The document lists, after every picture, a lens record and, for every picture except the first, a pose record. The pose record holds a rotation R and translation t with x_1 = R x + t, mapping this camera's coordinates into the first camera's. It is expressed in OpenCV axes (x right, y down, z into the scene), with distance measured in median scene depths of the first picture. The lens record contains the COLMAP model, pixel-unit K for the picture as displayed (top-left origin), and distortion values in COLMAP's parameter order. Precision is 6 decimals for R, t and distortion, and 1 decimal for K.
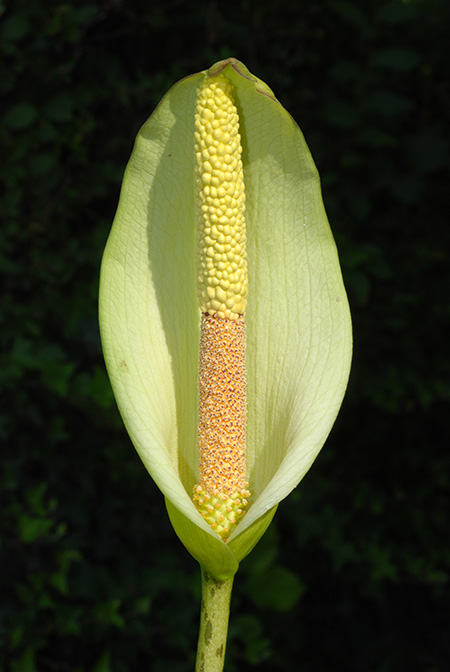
lens RADIAL K [[2314.3, 0, 225.0], [0, 2314.3, 336.0], [0, 0, 1]] dist [0.067693, 4.073926]
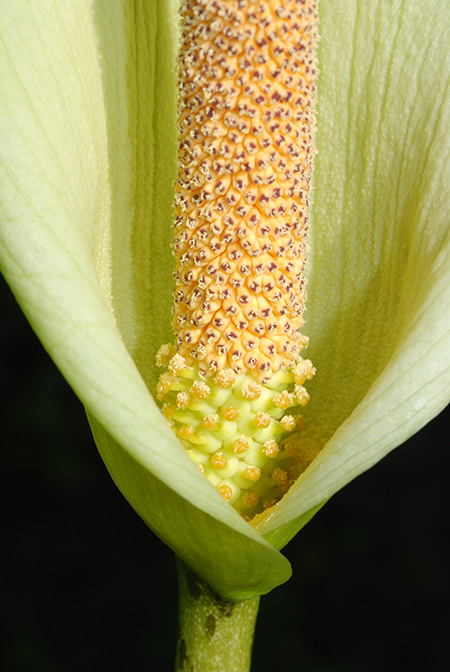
lens RADIAL K [[2314.3, 0, 225.0], [0, 2314.3, 336.0], [0, 0, 1]] dist [0.067693, 4.073926]
pose [[0.995631, -0.016240, 0.091957, -0.037195], [-0.003876, 0.976725, 0.214458, -0.015417], [-0.093300, -0.213877, 0.972395, 0.657107]]
